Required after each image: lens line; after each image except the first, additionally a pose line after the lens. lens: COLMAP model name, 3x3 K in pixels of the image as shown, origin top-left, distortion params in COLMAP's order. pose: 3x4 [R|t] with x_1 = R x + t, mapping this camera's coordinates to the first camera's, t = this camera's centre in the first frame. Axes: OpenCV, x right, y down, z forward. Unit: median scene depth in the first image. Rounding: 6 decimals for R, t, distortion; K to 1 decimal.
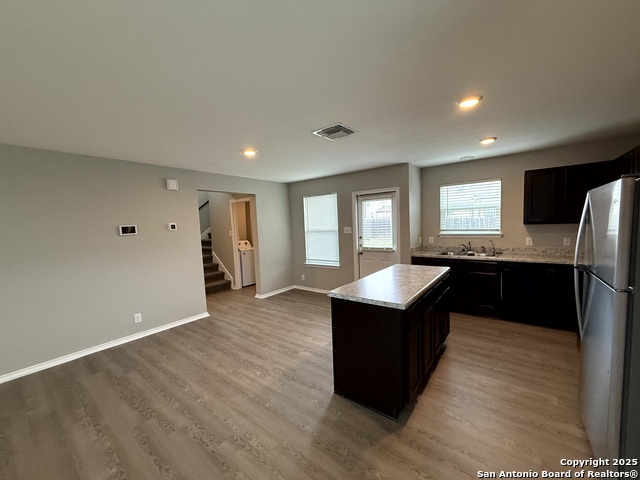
lens RADIAL K [[257.4, 0, 322.6], [0, 257.4, 241.6], [0, 0, 1]] dist [0.001105, 0.000149]
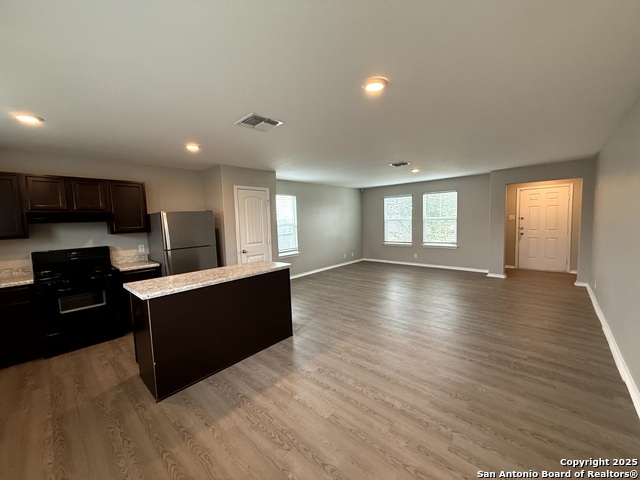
lens RADIAL K [[257.4, 0, 317.9], [0, 257.4, 239.9], [0, 0, 1]] dist [0.001105, 0.000149]
pose [[-0.992579, 0.066620, 0.101731, -0.223889], [0.081883, 0.984656, 0.154103, -0.121081], [-0.089904, 0.161289, -0.982804, 1.872885]]
